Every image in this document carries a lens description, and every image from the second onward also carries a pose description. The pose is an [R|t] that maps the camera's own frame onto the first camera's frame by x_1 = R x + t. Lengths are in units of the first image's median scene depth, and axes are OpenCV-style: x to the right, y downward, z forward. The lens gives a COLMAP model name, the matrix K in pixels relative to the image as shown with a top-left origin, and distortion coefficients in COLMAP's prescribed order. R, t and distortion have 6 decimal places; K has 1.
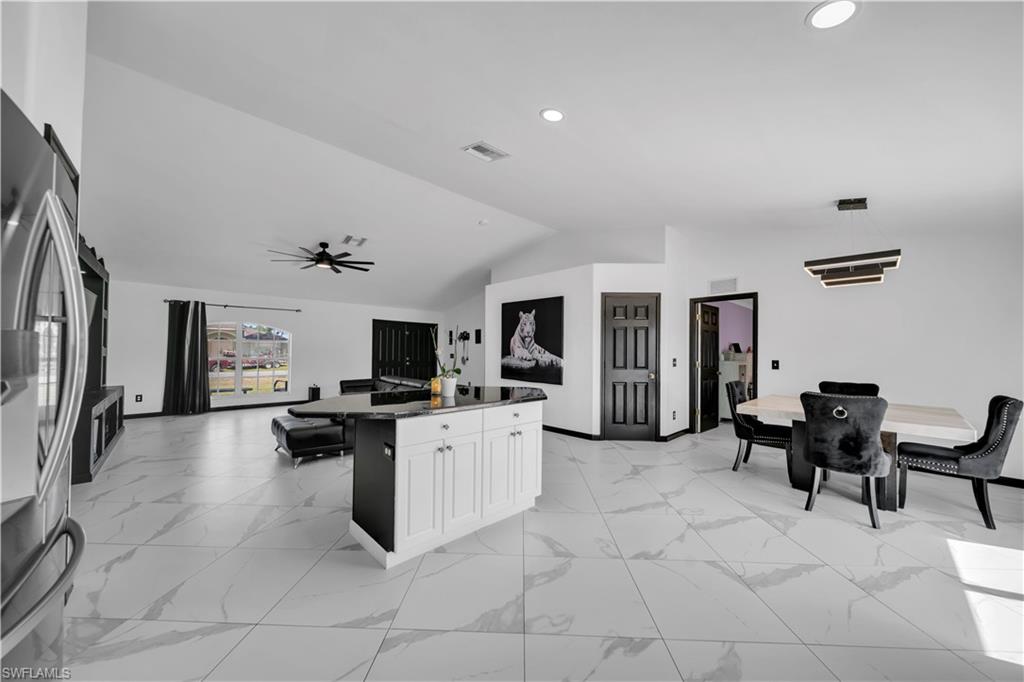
lens RADIAL K [[354.0, 0, 511.0], [0, 354.0, 346.9], [0, 0, 1]] dist [0.000055, -0.000551]
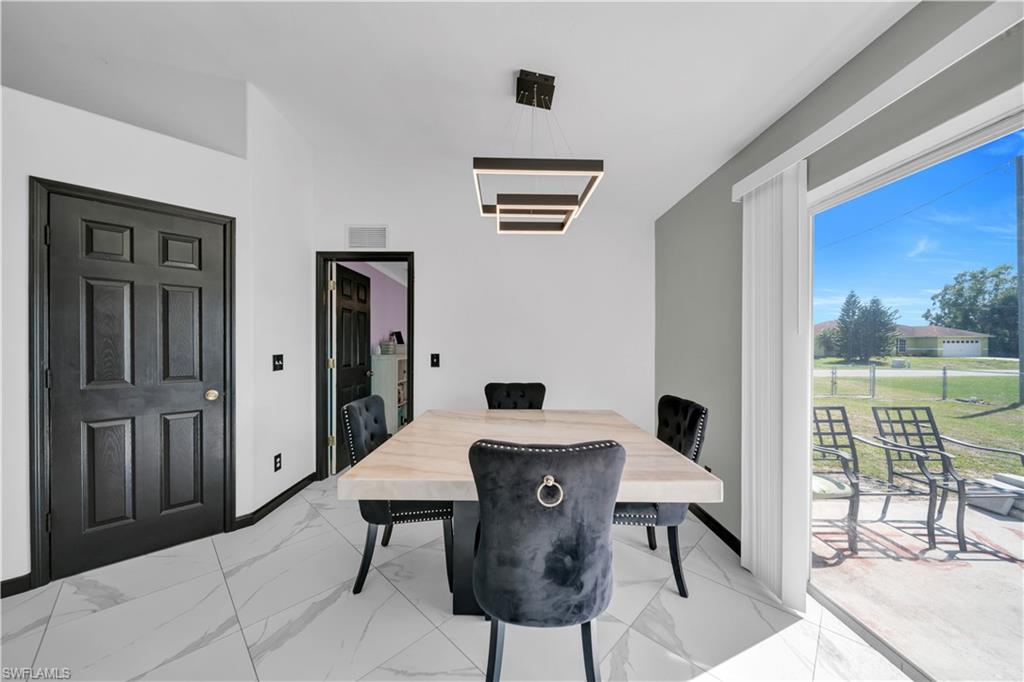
lens RADIAL K [[354.0, 0, 511.0], [0, 354.0, 346.9], [0, 0, 1]] dist [0.000055, -0.000551]
pose [[0.677500, -0.012788, 0.735411, 0.341519], [-0.003126, 0.999790, 0.020265, 0.010022], [-0.735516, -0.016028, 0.677318, 0.426262]]
